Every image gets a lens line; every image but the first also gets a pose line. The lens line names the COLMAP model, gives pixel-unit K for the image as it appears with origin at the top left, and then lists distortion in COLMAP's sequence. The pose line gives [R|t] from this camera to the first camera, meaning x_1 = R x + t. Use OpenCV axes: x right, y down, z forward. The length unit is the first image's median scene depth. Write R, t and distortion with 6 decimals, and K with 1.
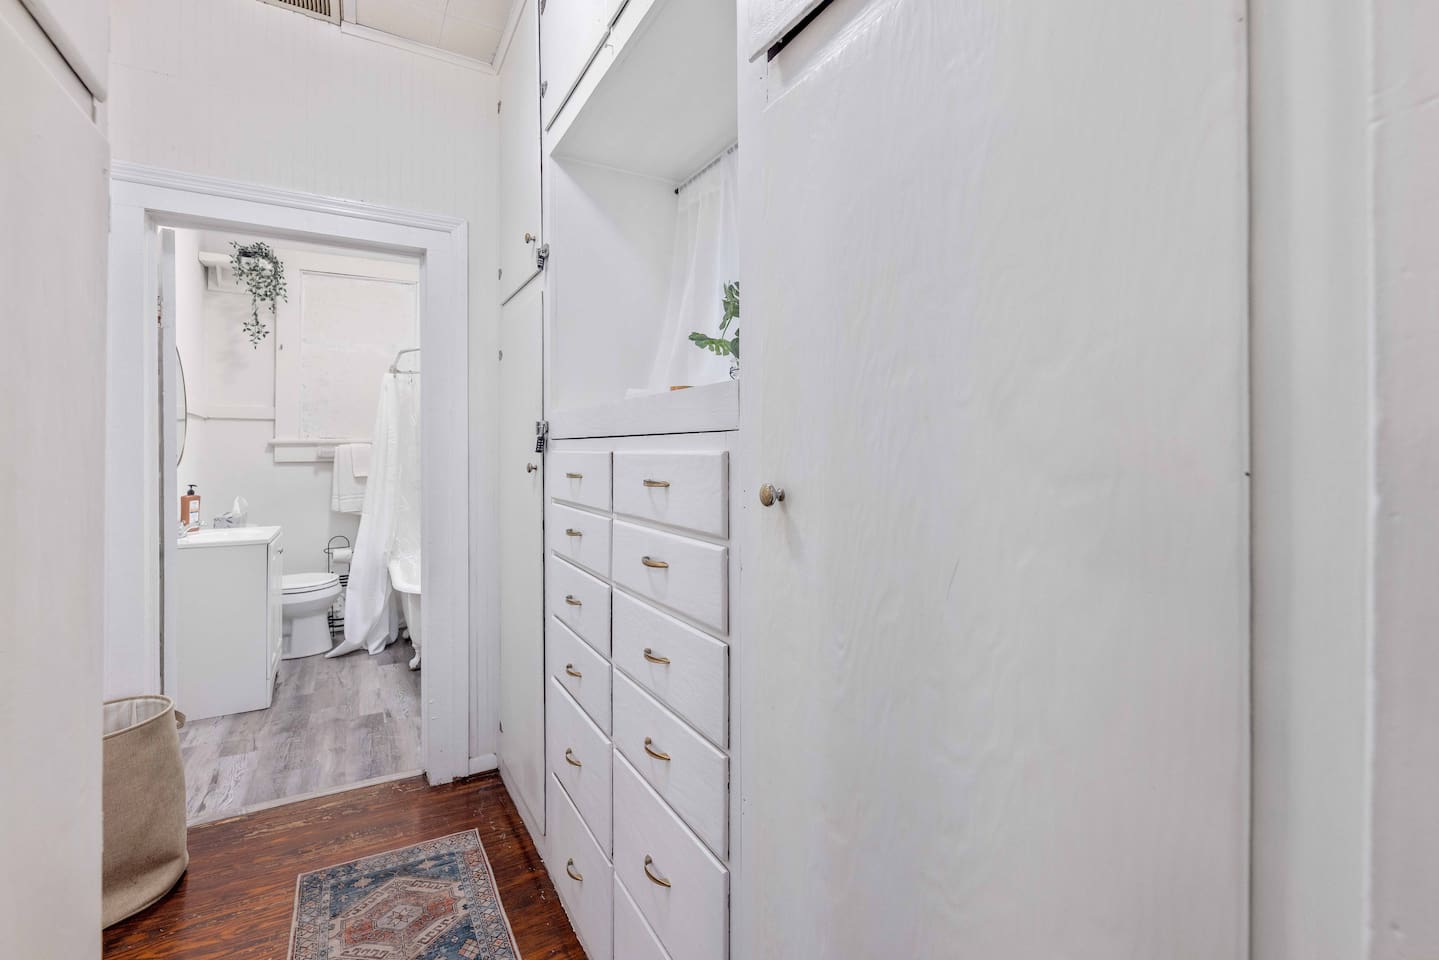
lens RADIAL K [[635.5, 0, 721.6], [0, 635.5, 440.7], [0, 0, 1]] dist [0.001520, 0.000238]
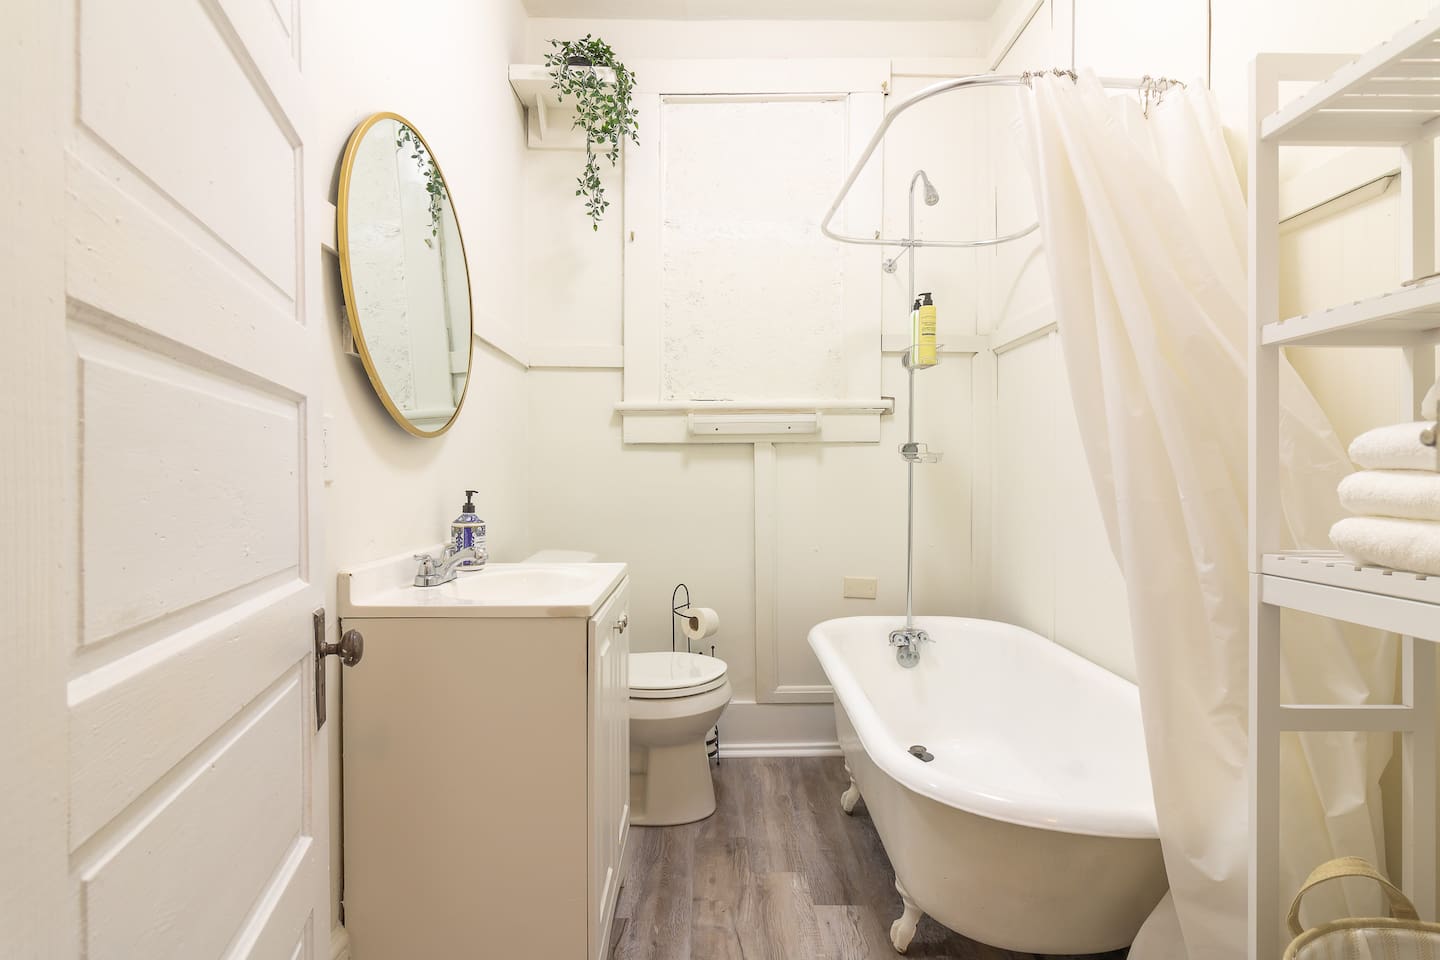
lens RADIAL K [[627.9, 0, 713.9], [0, 627.9, 462.3], [0, 0, 1]] dist [0.001167, -0.000015]
pose [[0.871436, -0.003055, -0.490500, -0.375001], [0.005128, 0.999983, 0.002884, 0.051811], [0.490483, -0.005029, 0.871436, 0.577003]]
